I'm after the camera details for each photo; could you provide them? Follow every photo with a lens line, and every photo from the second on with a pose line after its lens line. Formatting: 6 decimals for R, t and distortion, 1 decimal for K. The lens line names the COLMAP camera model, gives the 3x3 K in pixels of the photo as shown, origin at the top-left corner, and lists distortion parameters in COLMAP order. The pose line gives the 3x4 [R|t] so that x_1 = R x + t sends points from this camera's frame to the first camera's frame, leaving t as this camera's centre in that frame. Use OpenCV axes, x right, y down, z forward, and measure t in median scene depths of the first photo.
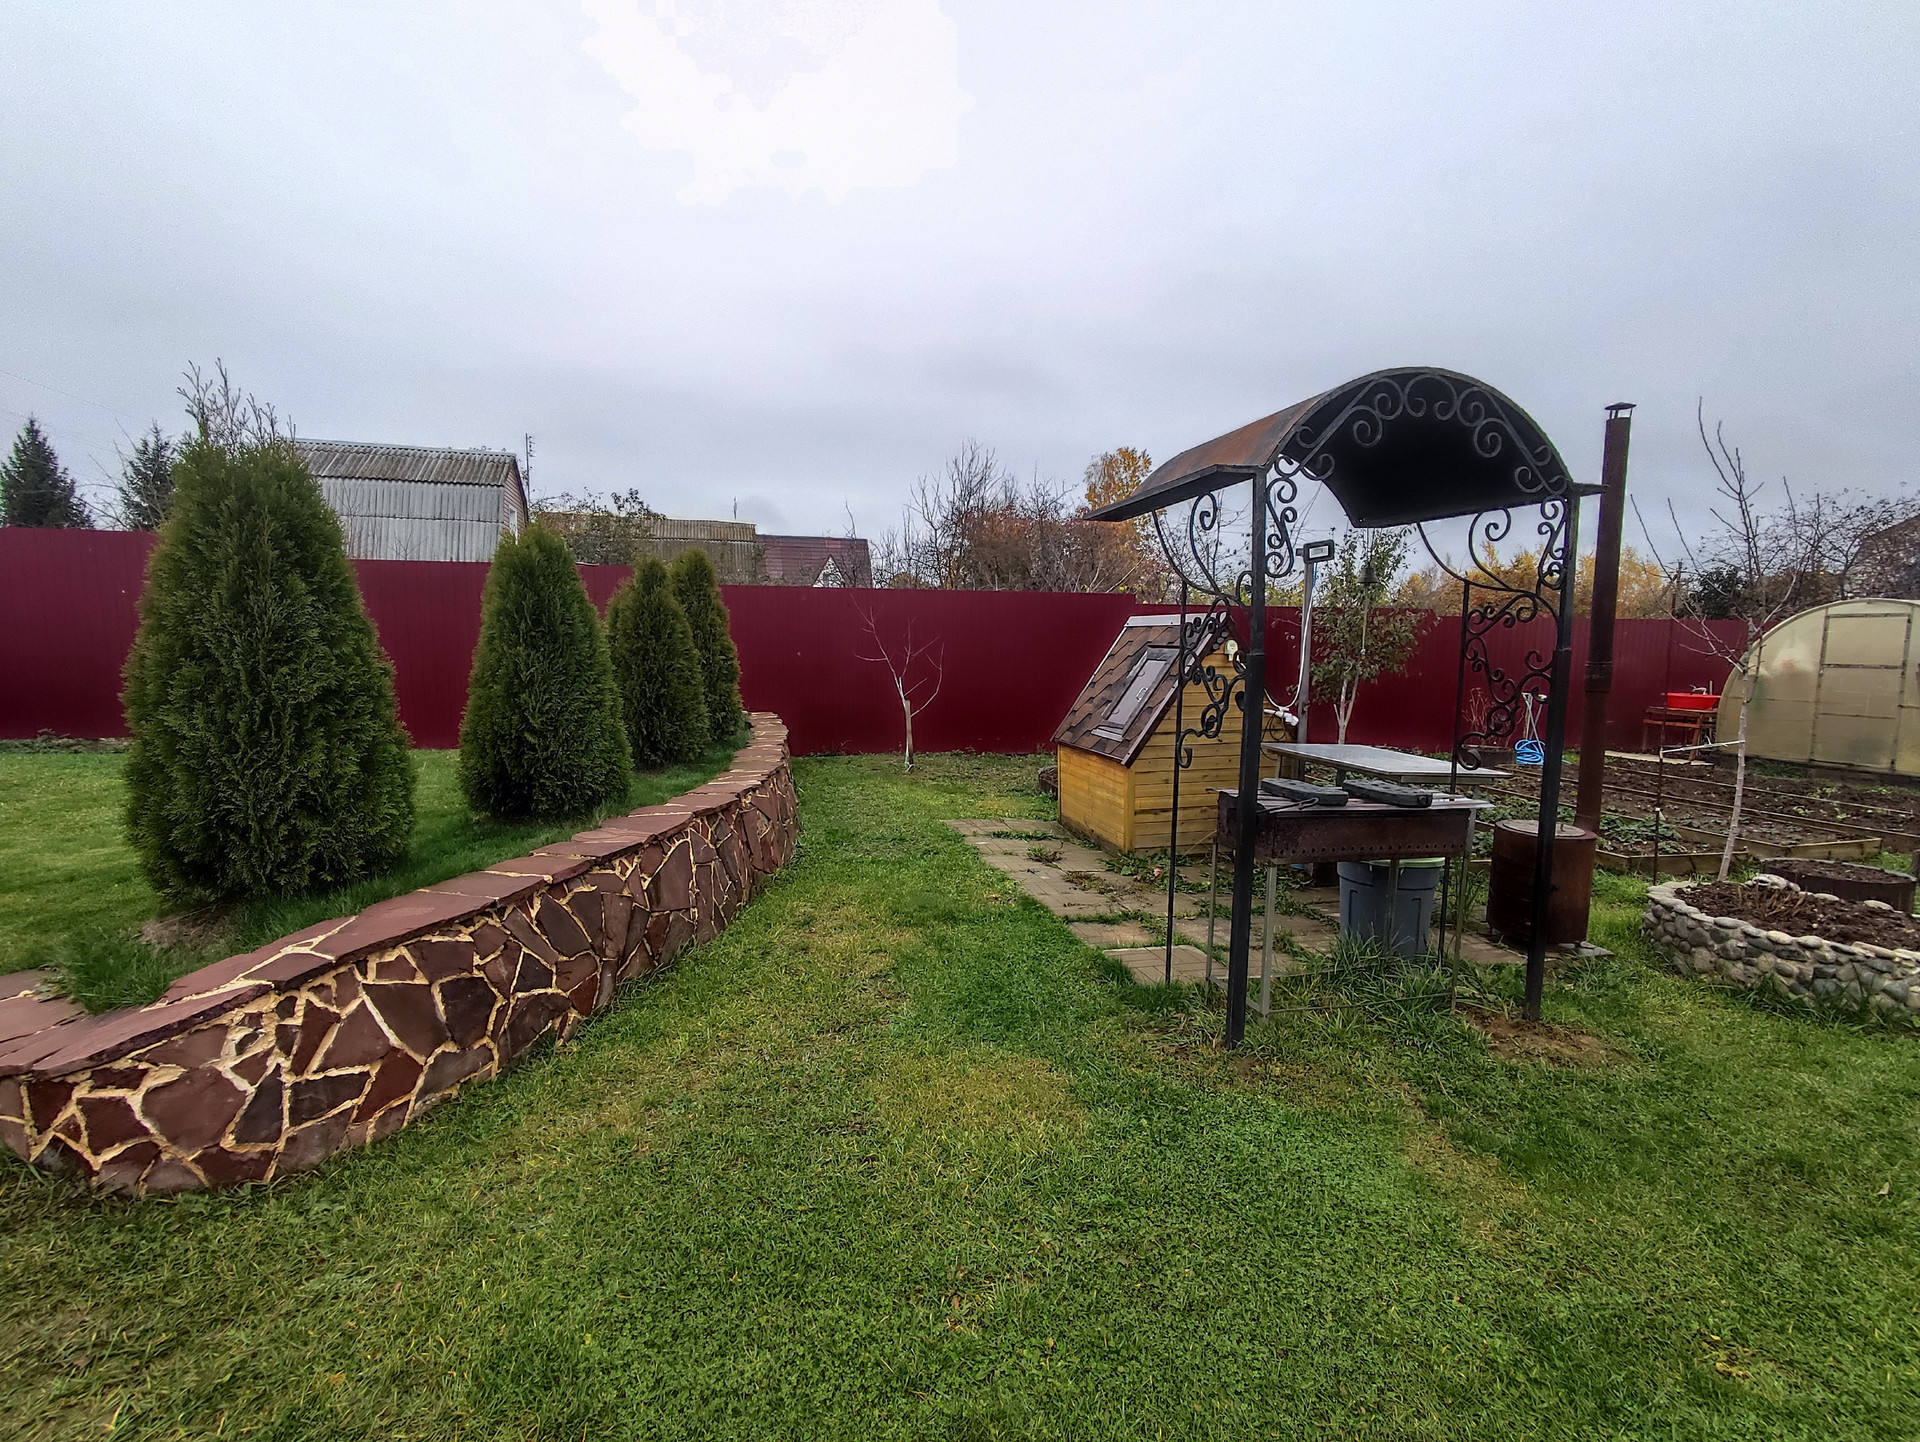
lens RADIAL K [[873.0, 0, 953.6], [0, 873.0, 732.6], [0, 0, 1]] dist [0.001362, -0.001648]
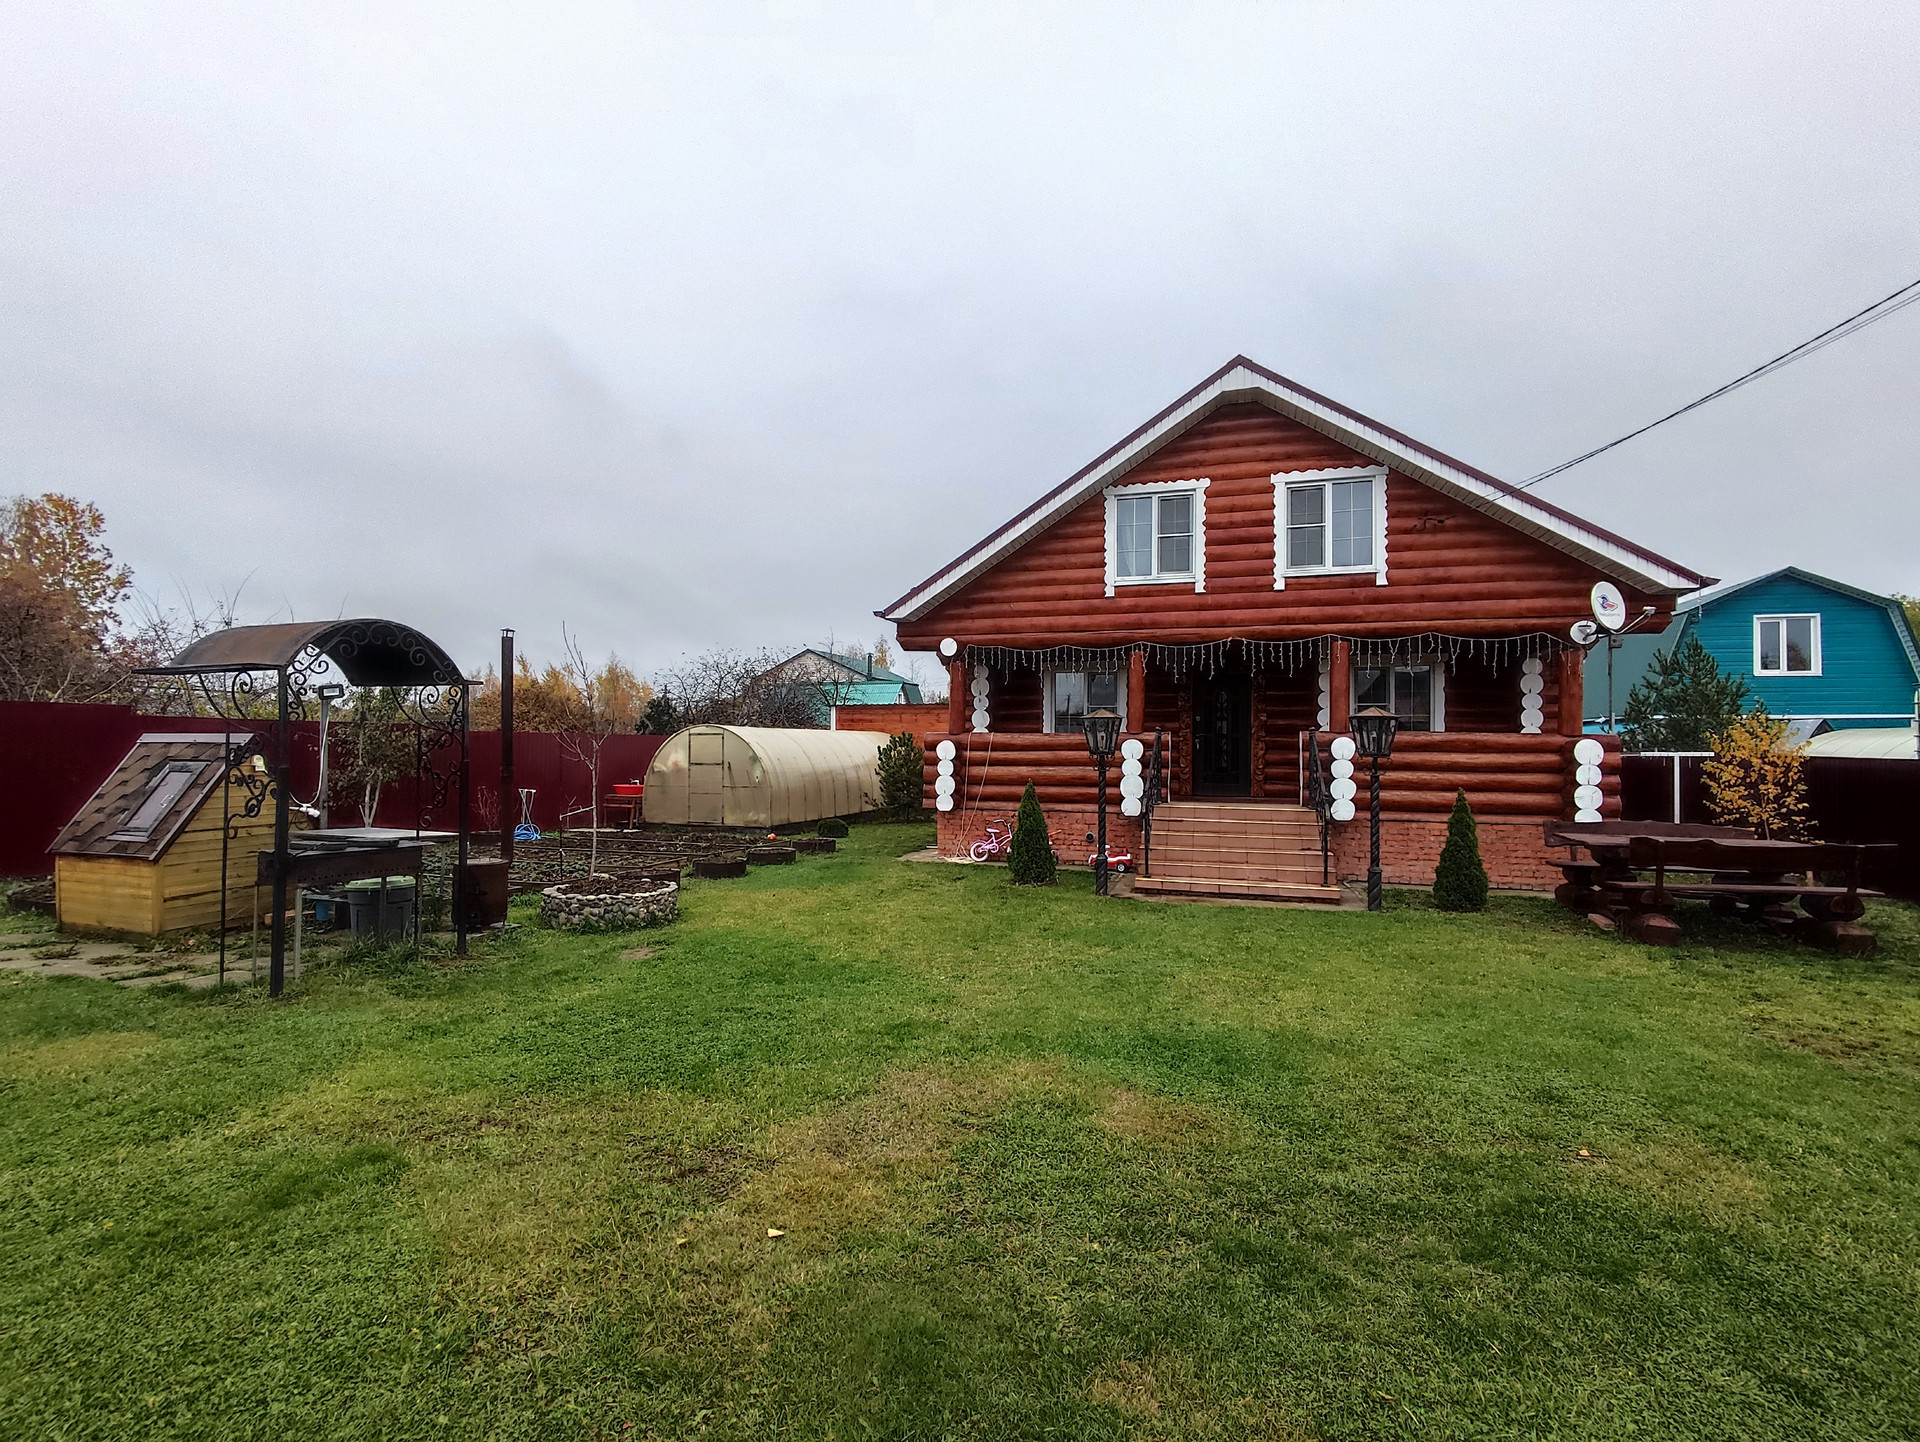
lens RADIAL K [[873.0, 0, 953.6], [0, 873.0, 732.6], [0, 0, 1]] dist [0.001362, -0.001648]
pose [[0.546479, 0.009884, 0.837414, -0.209737], [0.089902, 0.993460, -0.070394, 0.046731], [-0.832633, 0.113754, 0.542017, -0.584174]]
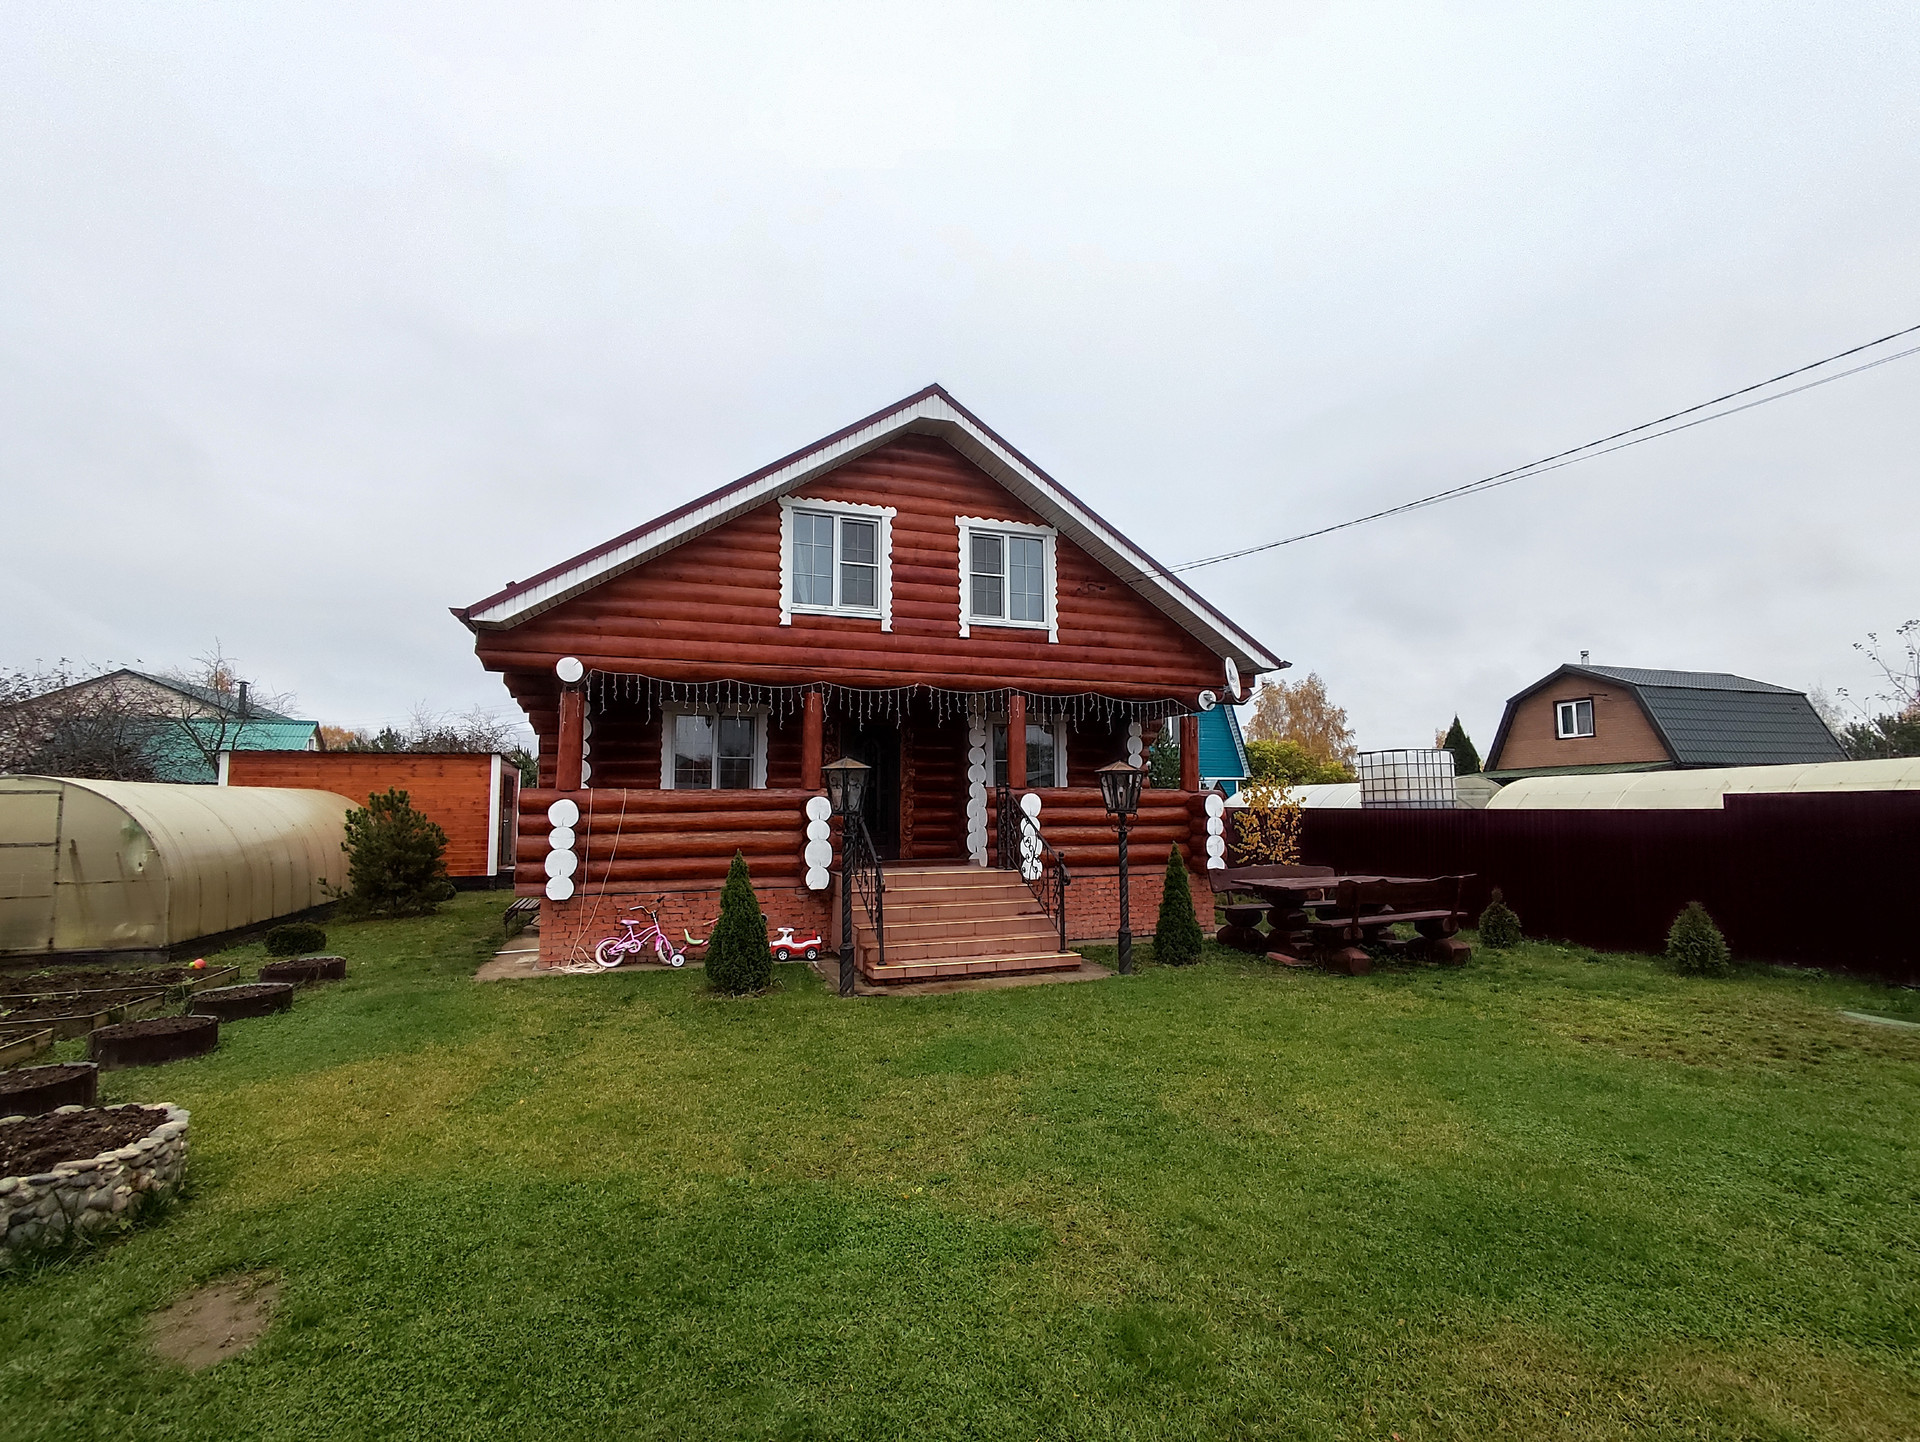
lens RADIAL K [[871.5, 0, 959.4], [0, 871.5, 732.6], [0, 0, 1]] dist [0.000131, 0.000314]
pose [[-0.065998, 0.078176, 0.994753, 0.025971], [0.115405, 0.990834, -0.070212, -0.020843], [-0.991124, 0.110165, -0.074415, 0.059824]]
